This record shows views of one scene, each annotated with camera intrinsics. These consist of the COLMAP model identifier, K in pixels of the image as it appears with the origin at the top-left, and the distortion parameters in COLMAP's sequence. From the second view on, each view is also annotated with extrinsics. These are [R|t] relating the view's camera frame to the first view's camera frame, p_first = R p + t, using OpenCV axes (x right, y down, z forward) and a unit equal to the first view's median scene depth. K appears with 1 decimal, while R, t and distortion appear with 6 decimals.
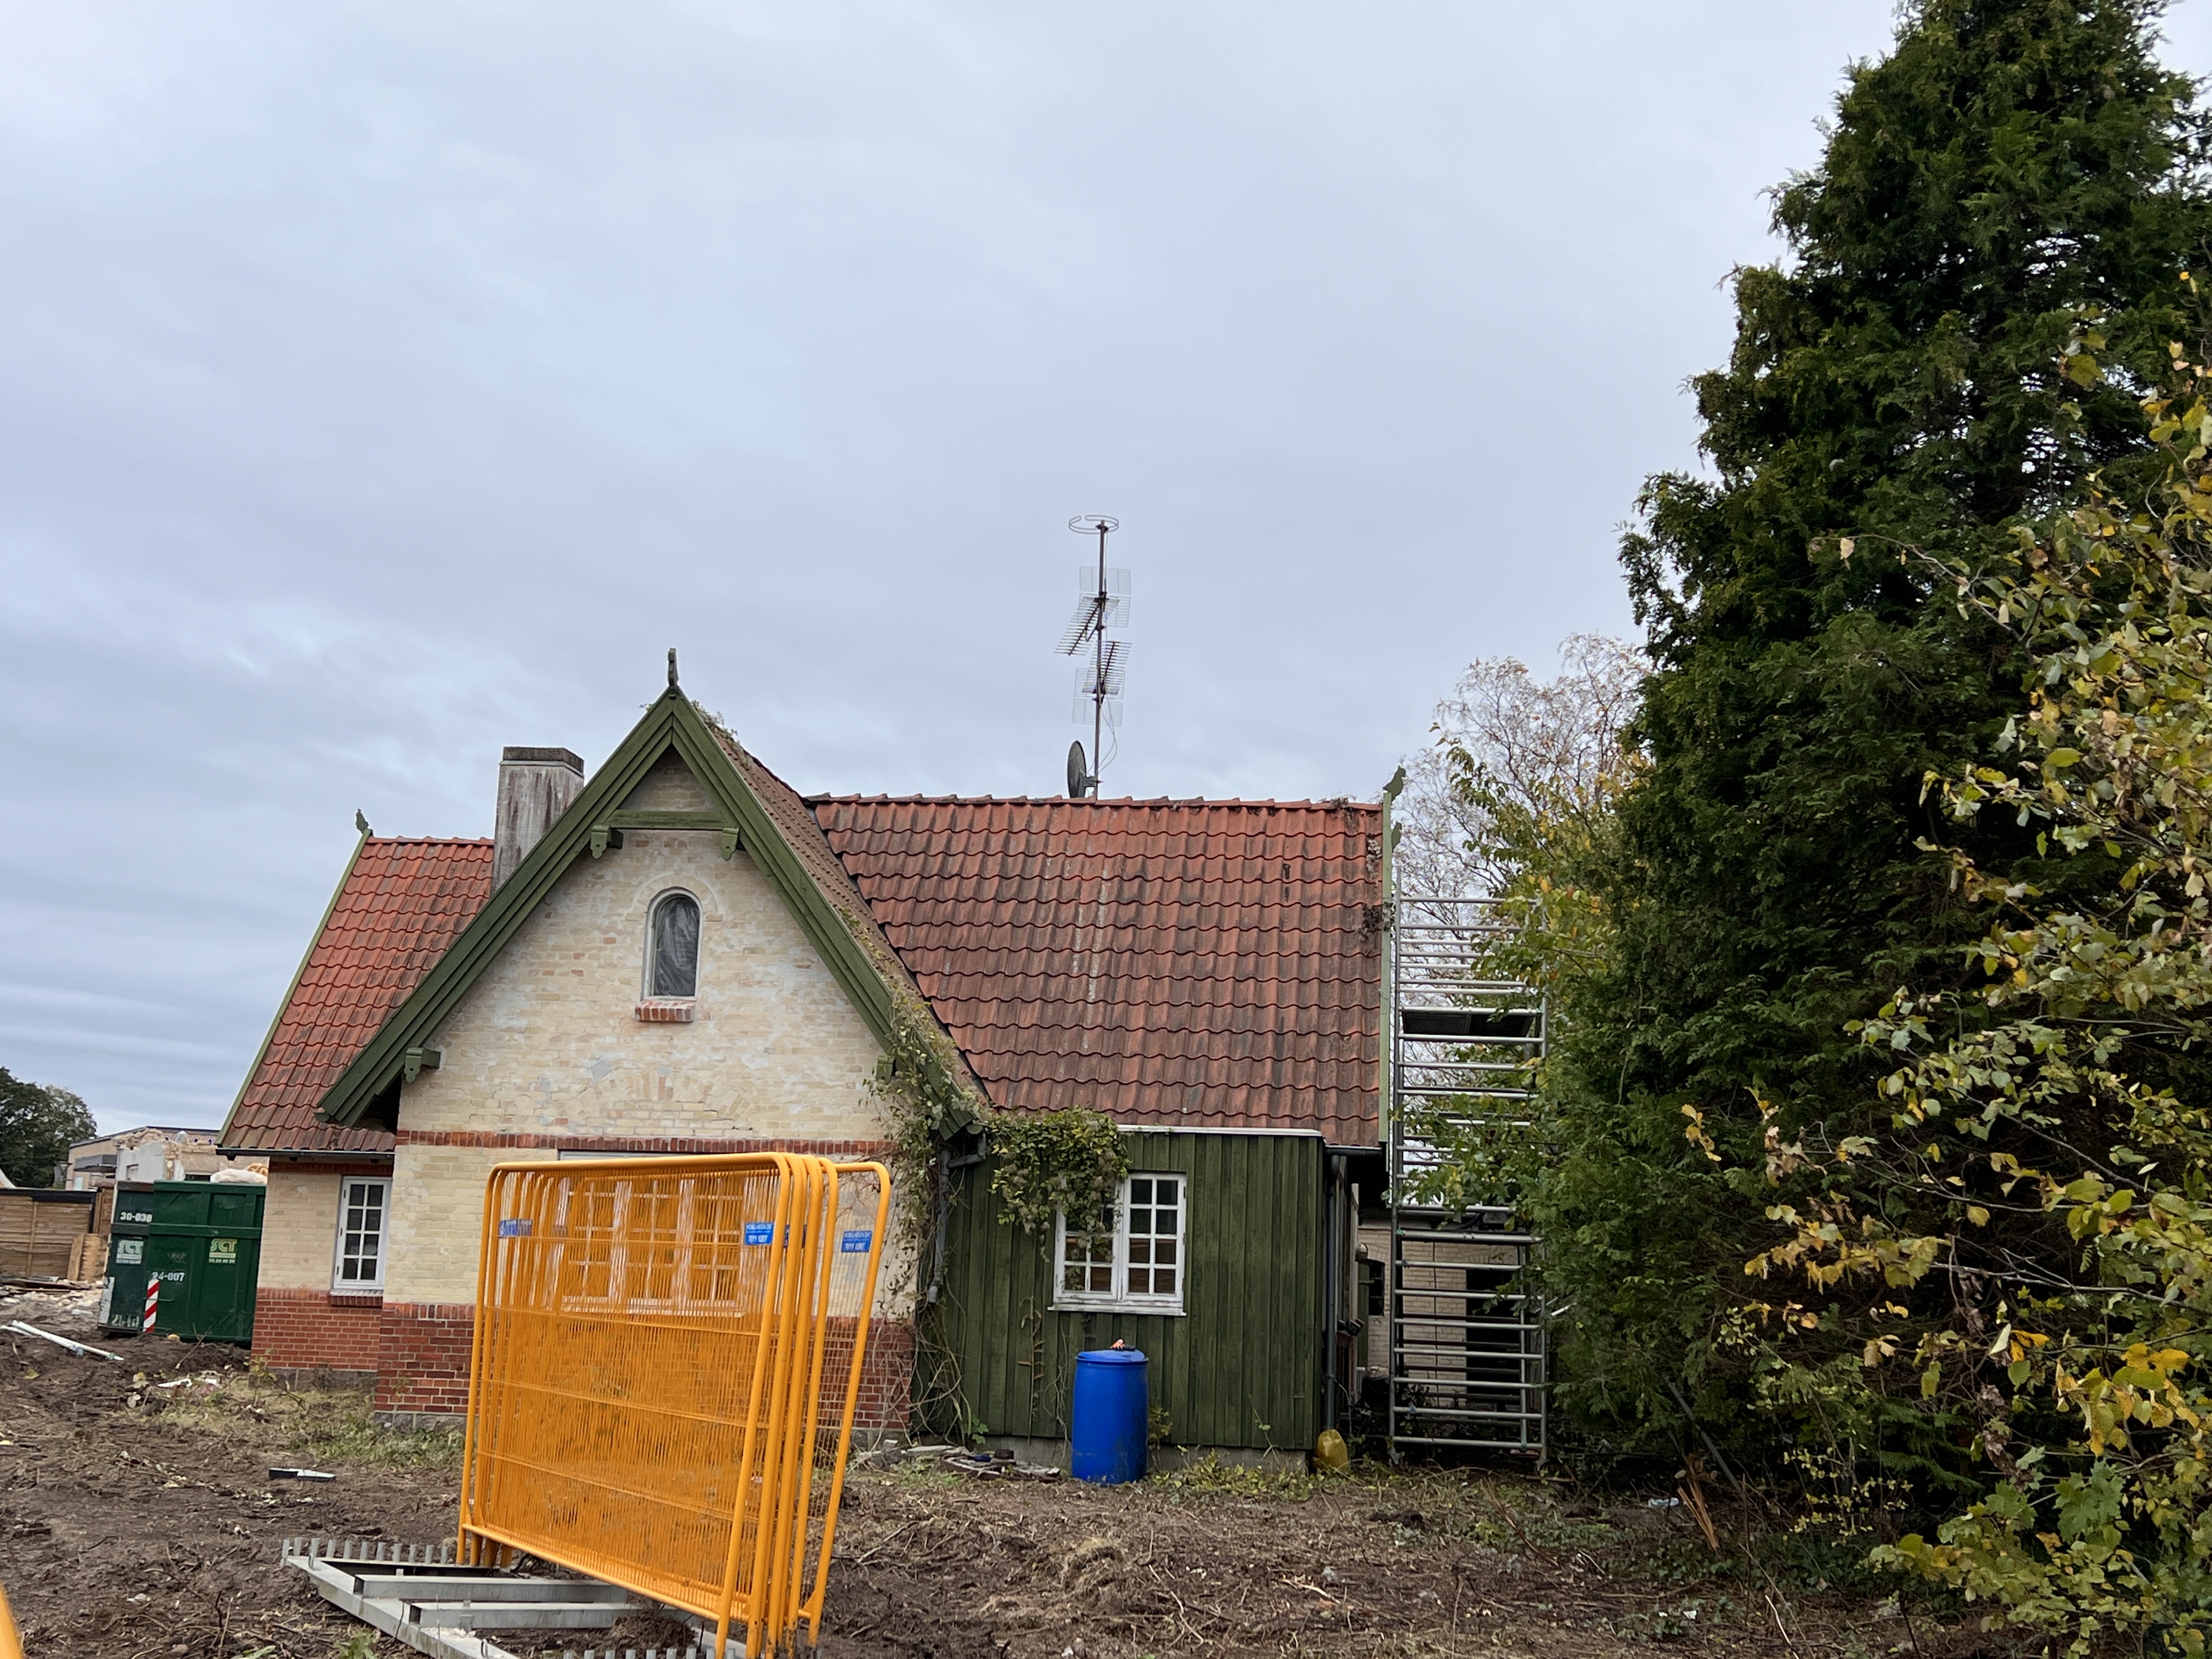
lens RADIAL K [[2529.2, 0, 1106.0], [0, 2529.2, 829.5], [0, 0, 1]] dist [-0.010322, -0.399109]
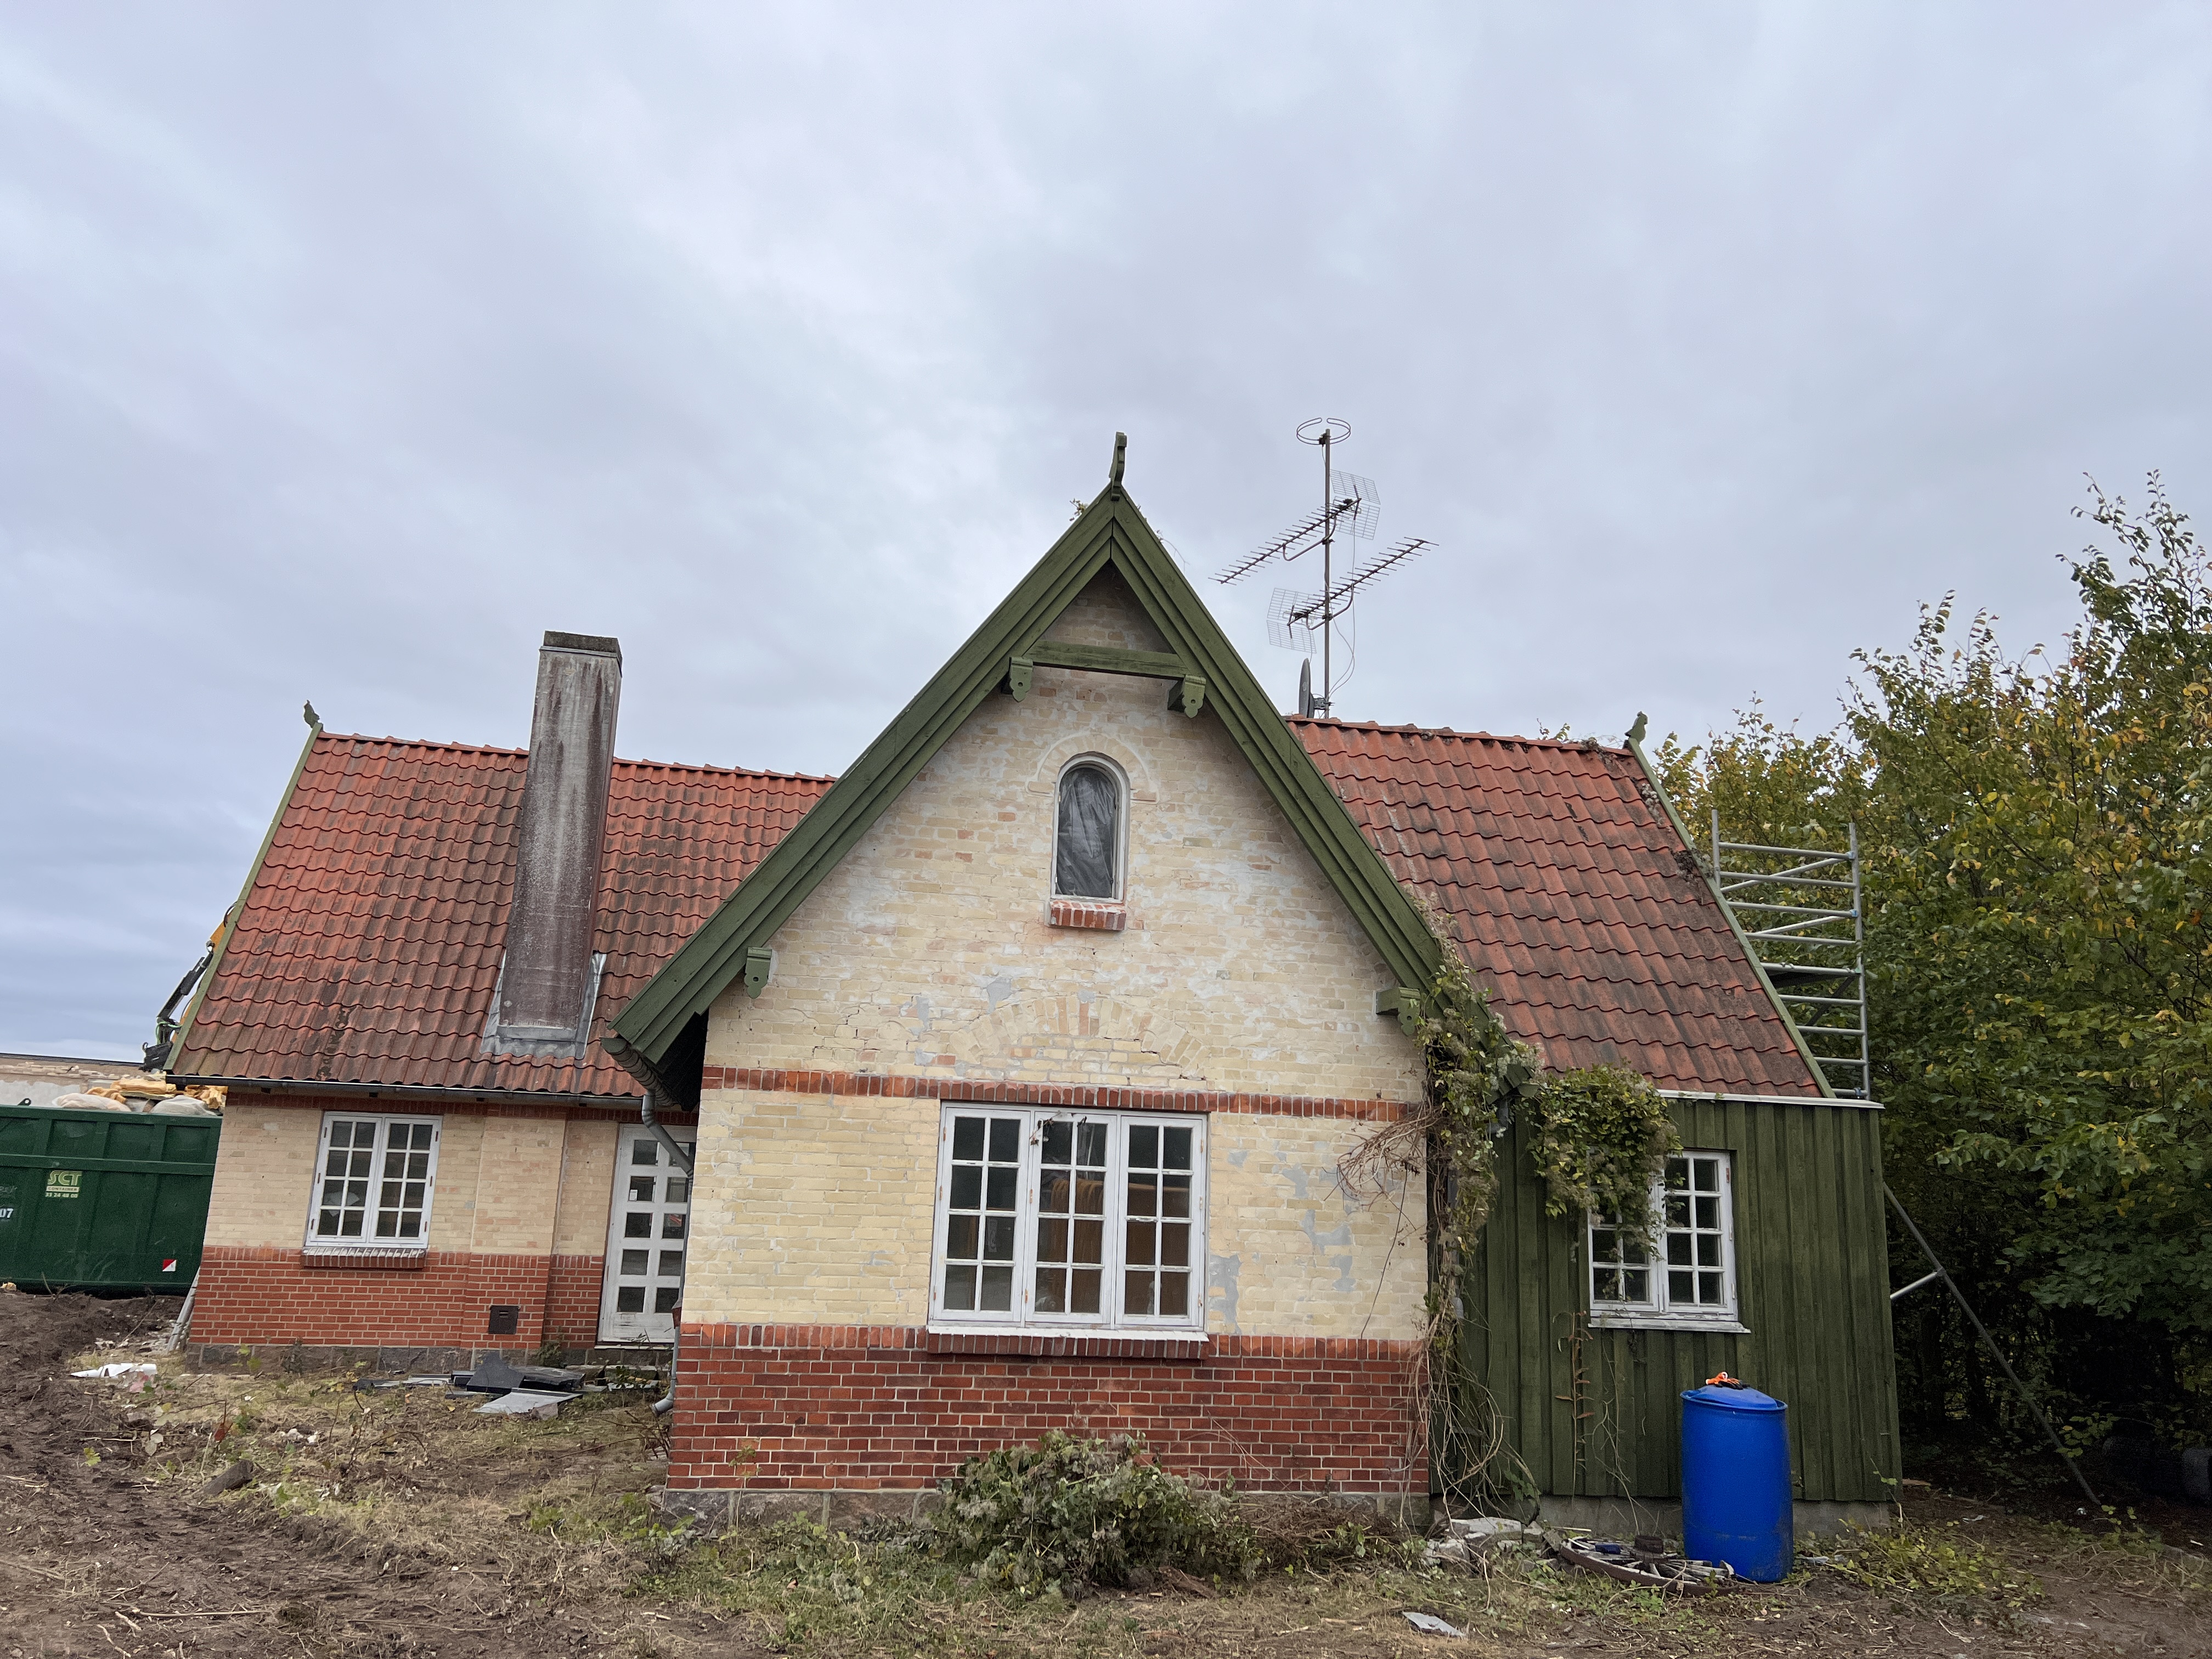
lens RADIAL K [[1771.2, 0, 1106.0], [0, 1771.2, 829.5], [0, 0, 1]] dist [0.047127, -0.105942]
pose [[0.960159, 0.068038, 0.271044, -0.312271], [-0.063265, 0.997650, -0.026321, 0.060254], [-0.272198, 0.008125, 0.962207, 0.499310]]
